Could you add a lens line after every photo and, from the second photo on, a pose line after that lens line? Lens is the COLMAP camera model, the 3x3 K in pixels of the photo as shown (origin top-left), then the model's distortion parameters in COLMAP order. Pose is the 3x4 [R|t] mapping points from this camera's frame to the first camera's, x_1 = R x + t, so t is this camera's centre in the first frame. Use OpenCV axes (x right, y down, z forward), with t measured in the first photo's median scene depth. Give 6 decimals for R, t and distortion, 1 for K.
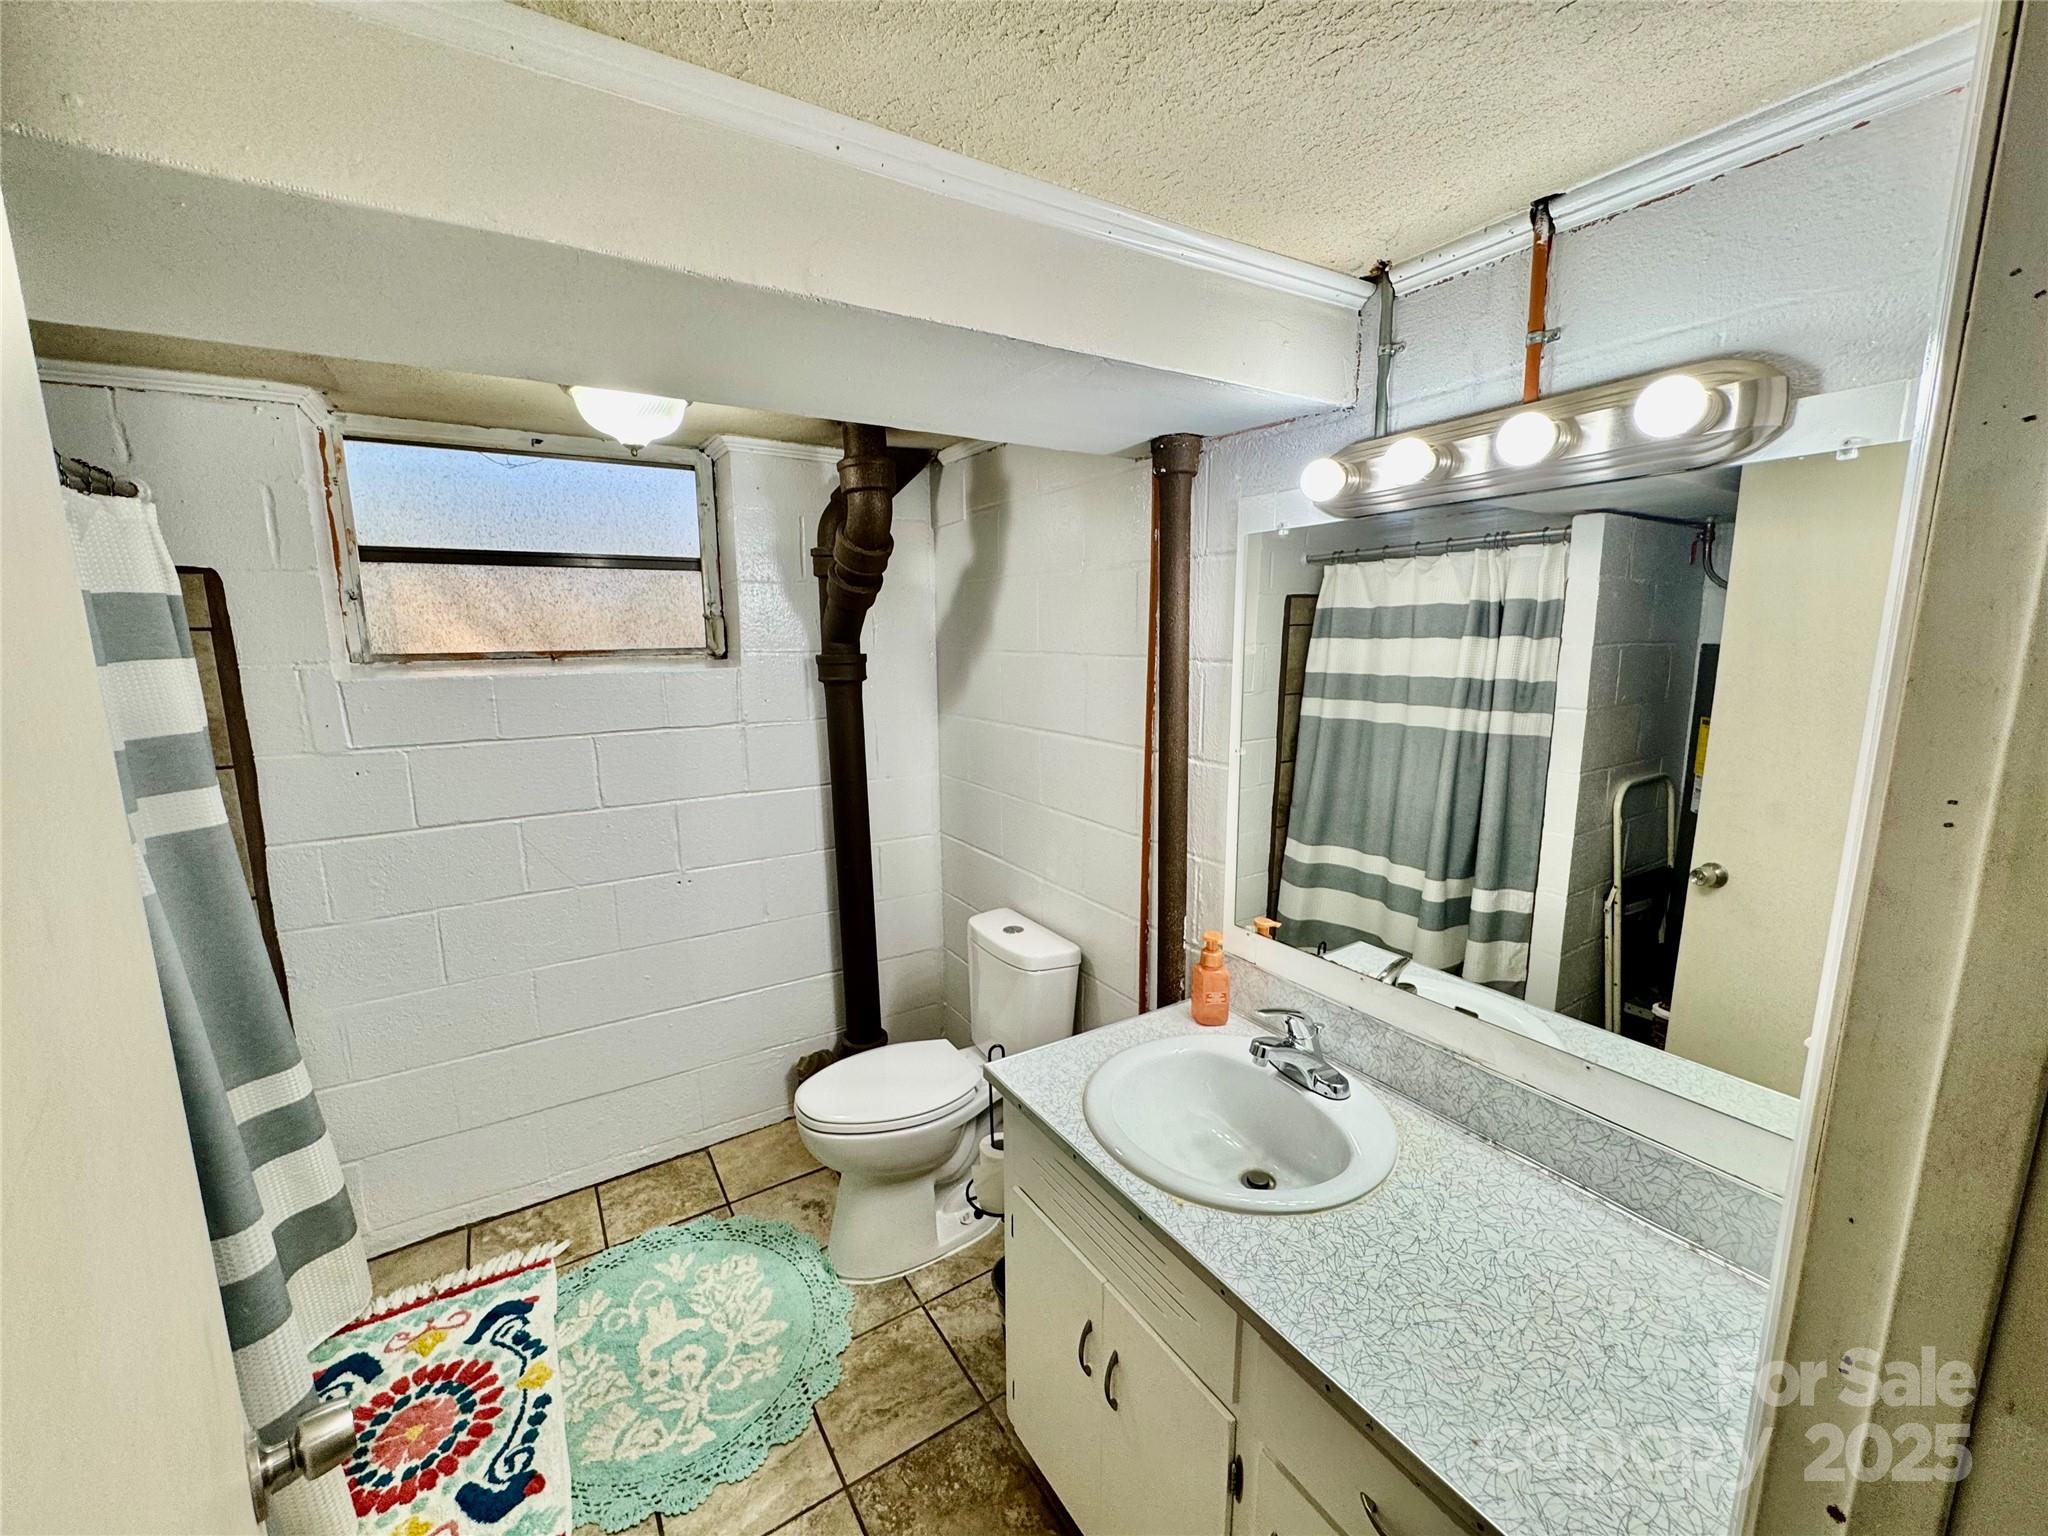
lens RADIAL K [[818.3, 0, 1015.0], [0, 818.3, 766.3], [0, 0, 1]] dist [-0.003627, 0.000640]
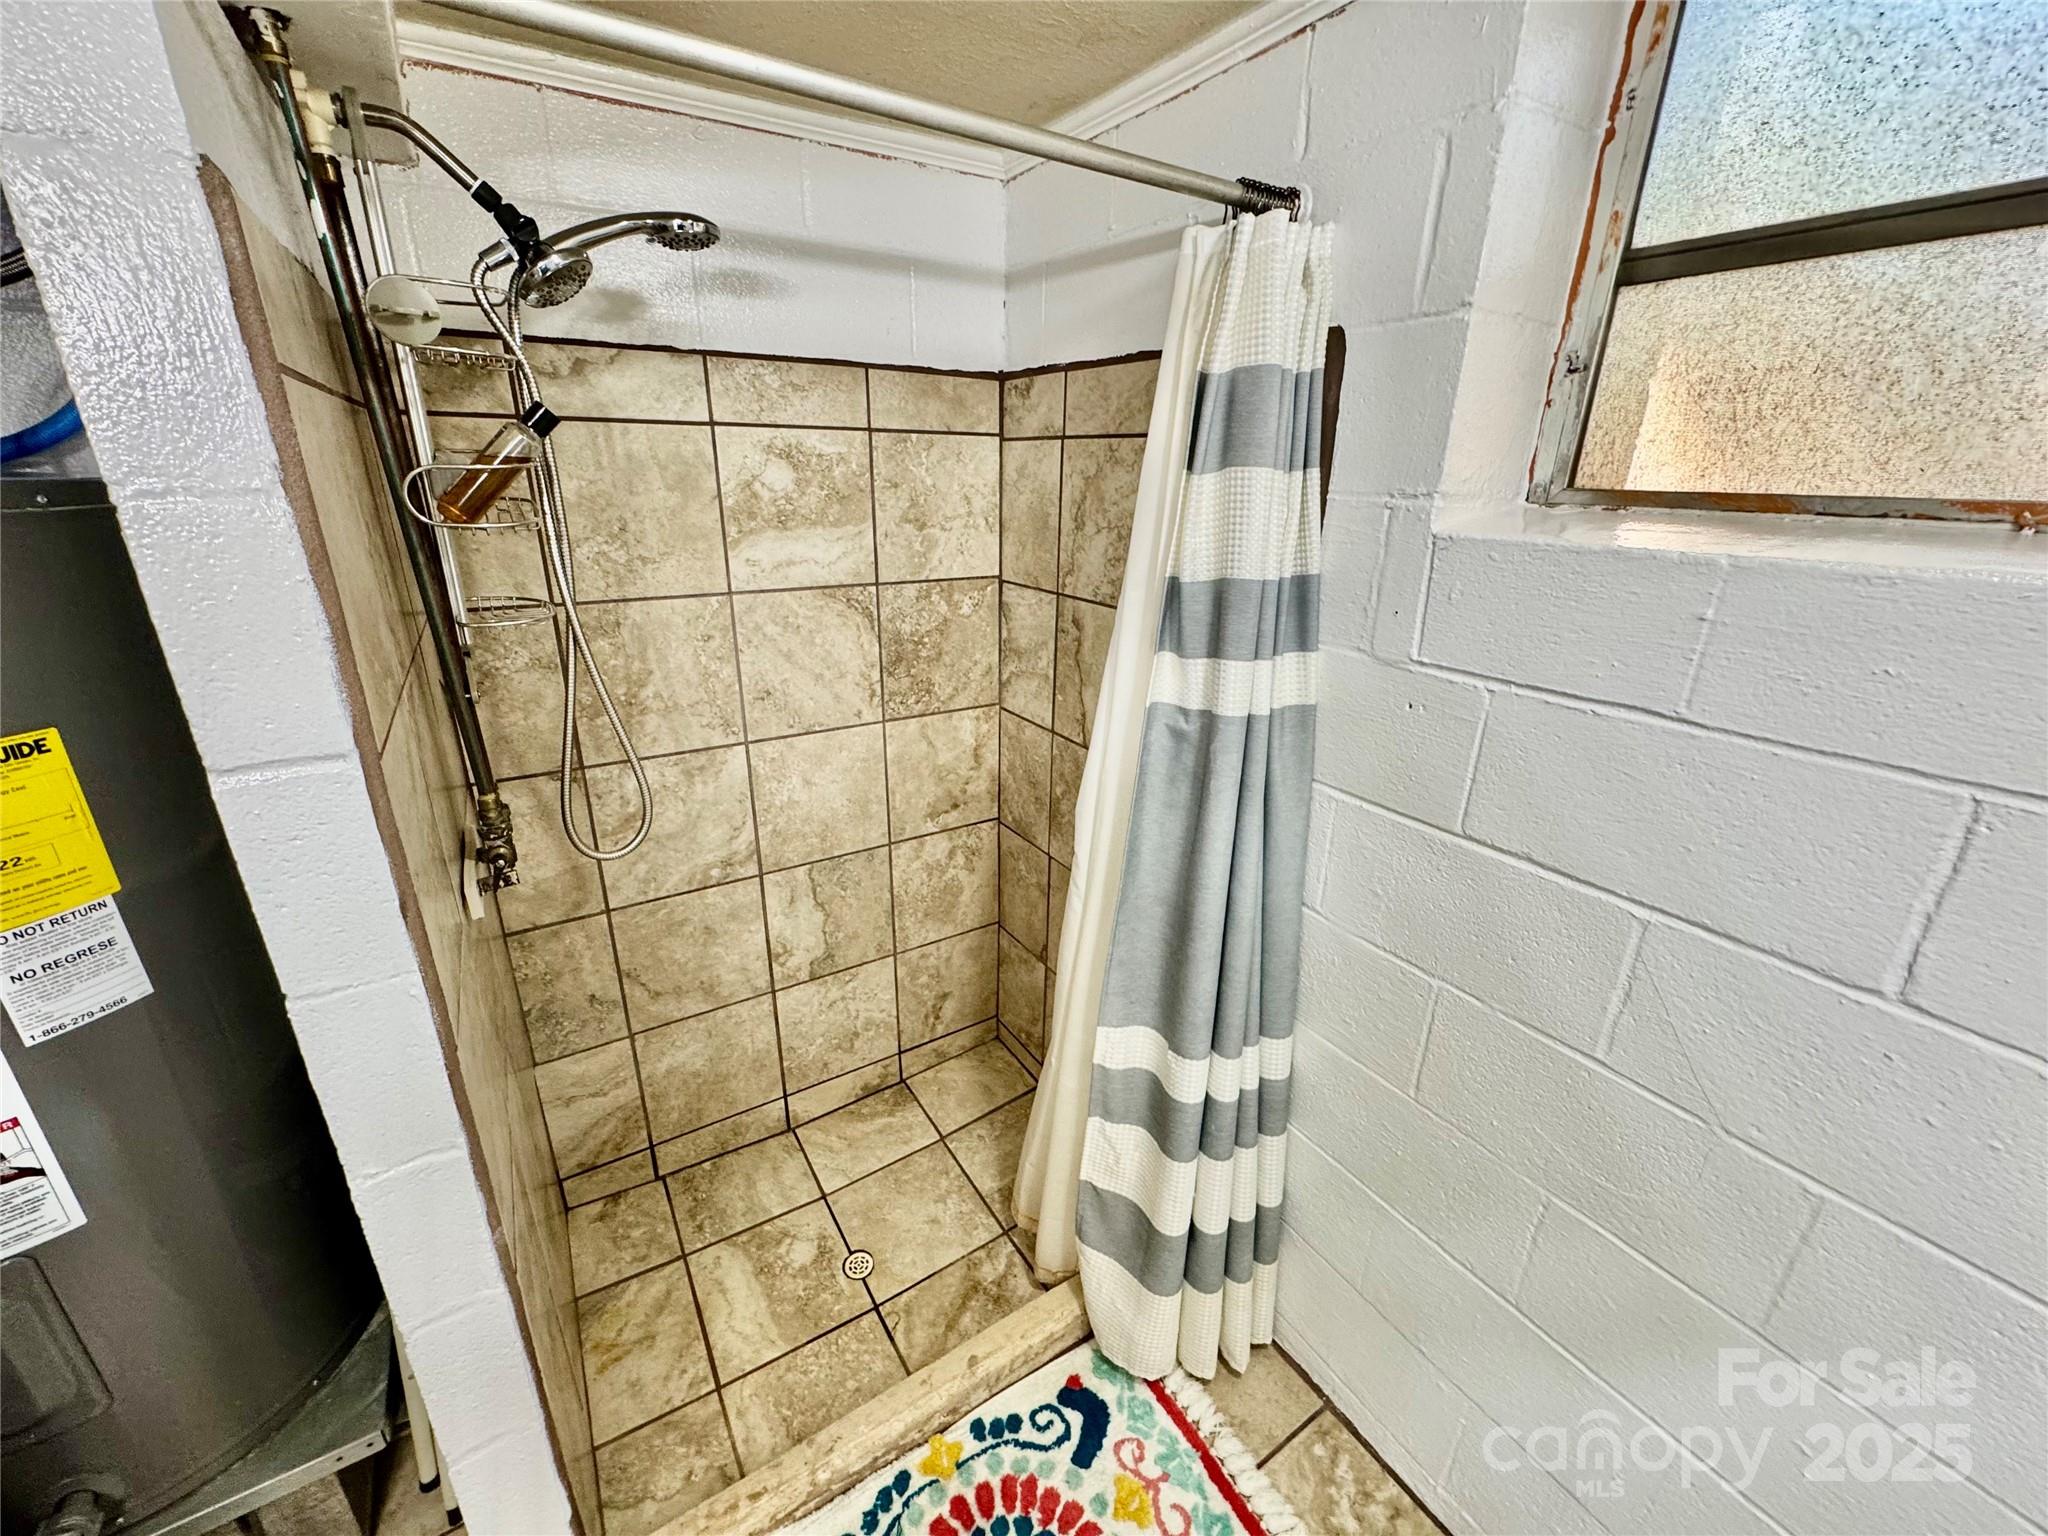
lens RADIAL K [[818.3, 0, 1023.7], [0, 818.3, 766.8], [0, 0, 1]] dist [-0.003627, 0.000640]
pose [[0.012170, 0.354341, -0.935037, -0.258522], [-0.183632, 0.919994, 0.346251, -0.092846], [0.982920, 0.167489, 0.076265, 0.671411]]
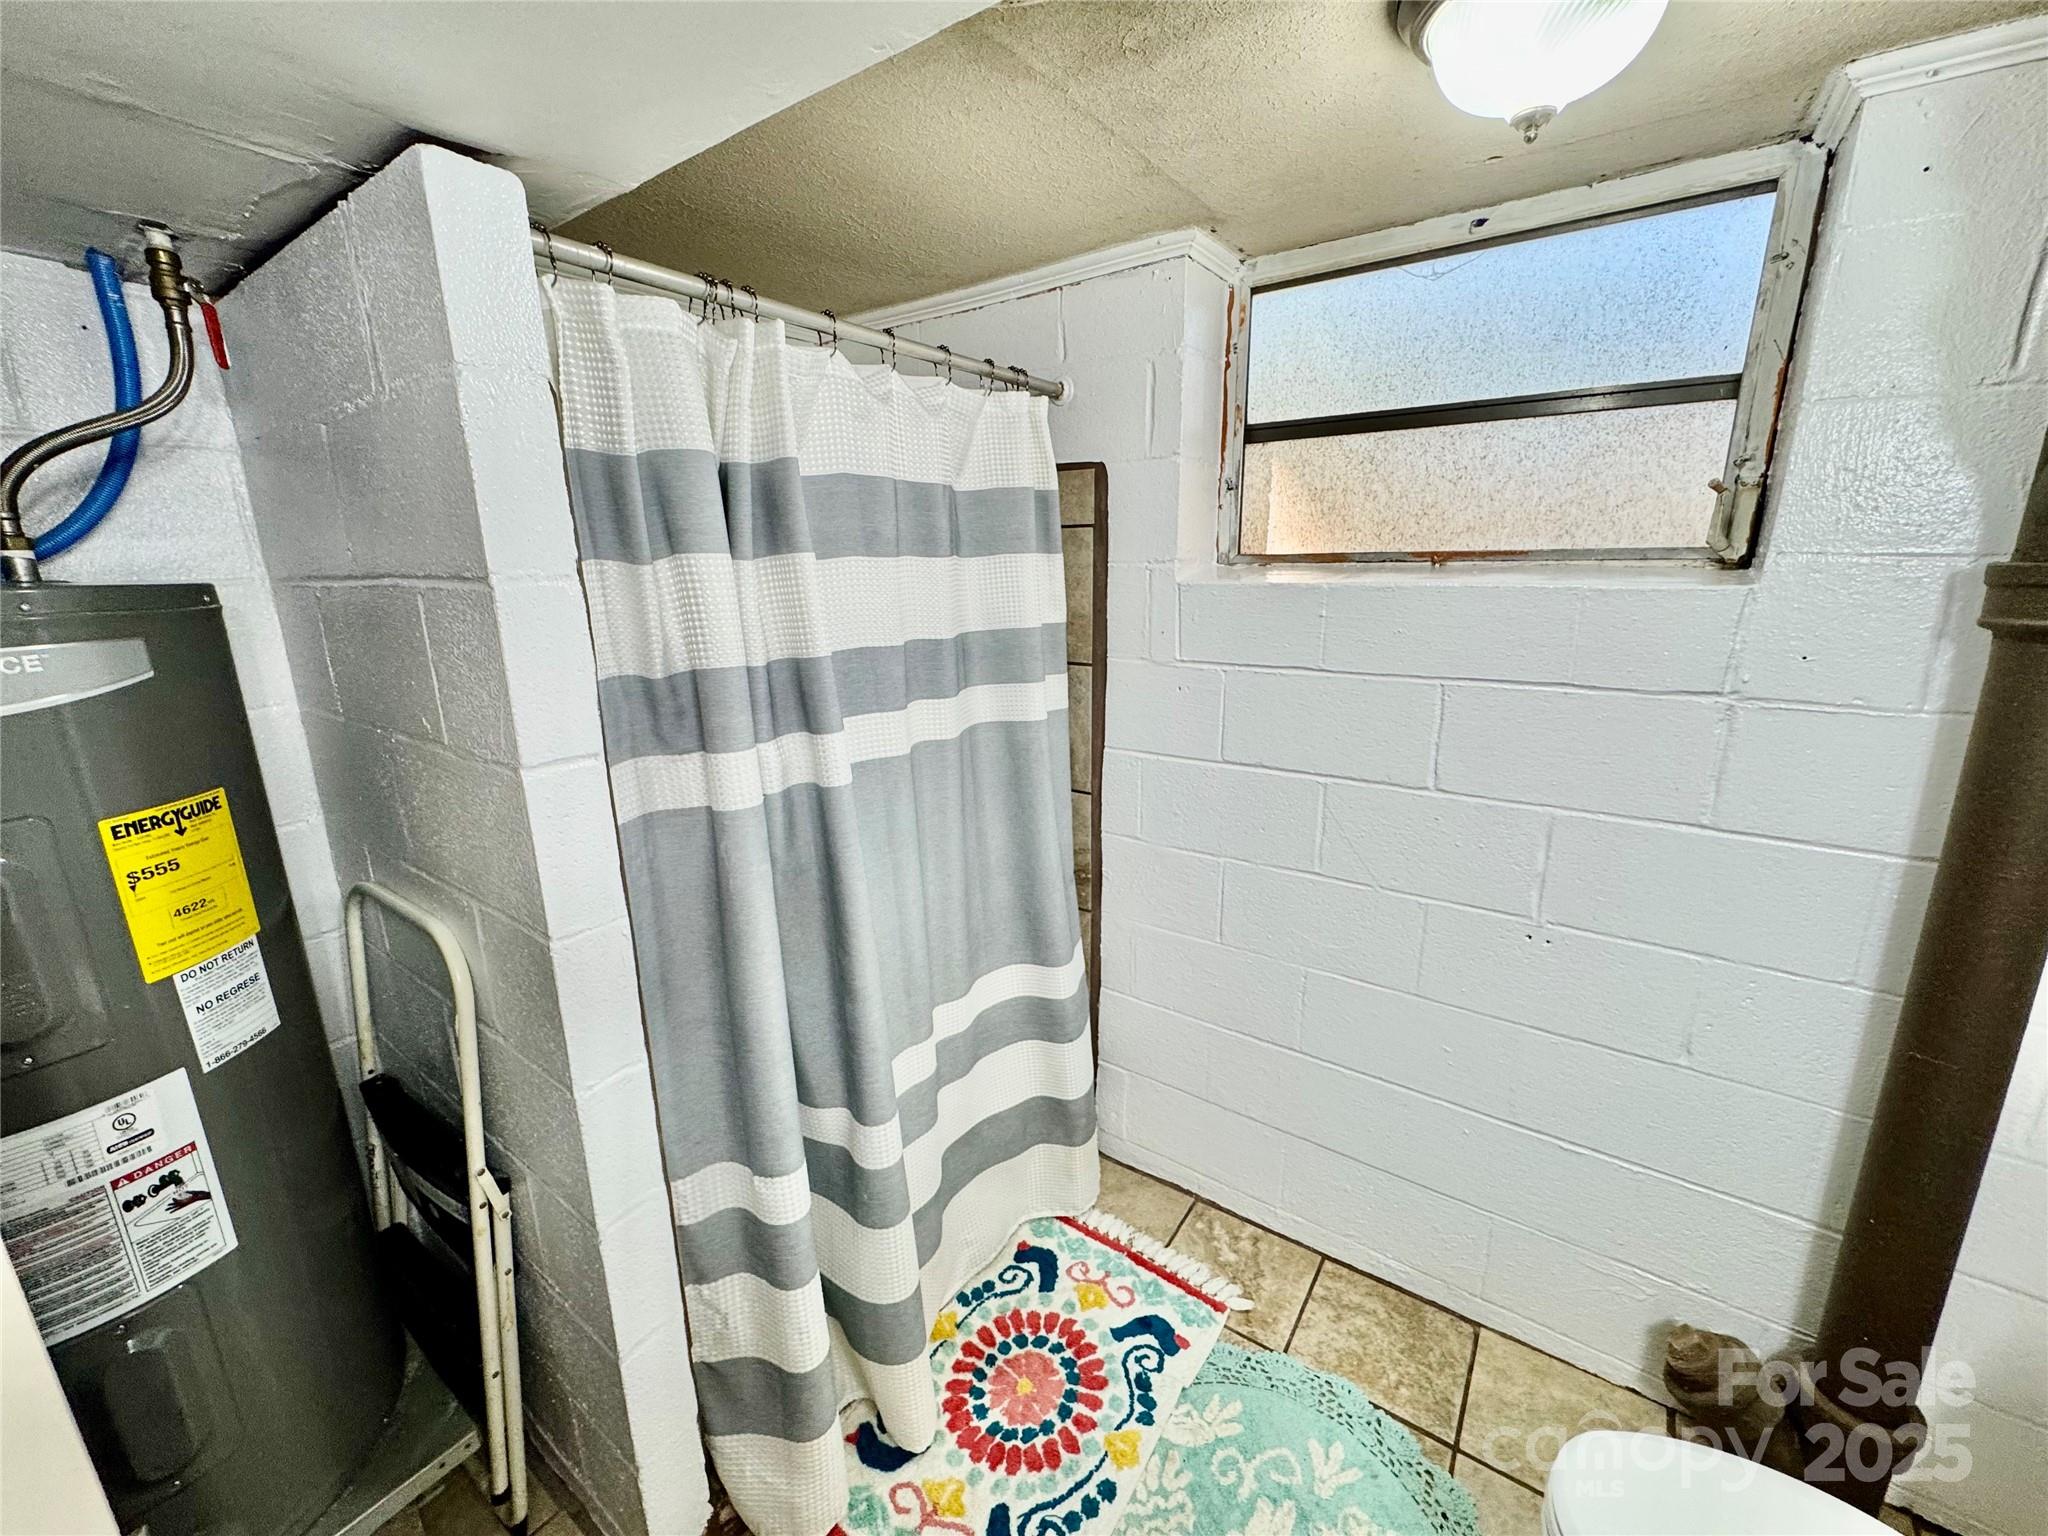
lens RADIAL K [[818.3, 0, 1019.3], [0, 818.3, 765.2], [0, 0, 1]] dist [-0.003627, 0.000640]
pose [[0.384258, 0.231788, -0.893655, -0.045438], [-0.142877, 0.971239, 0.190476, -0.052356], [0.912103, 0.054491, 0.406324, 0.454963]]
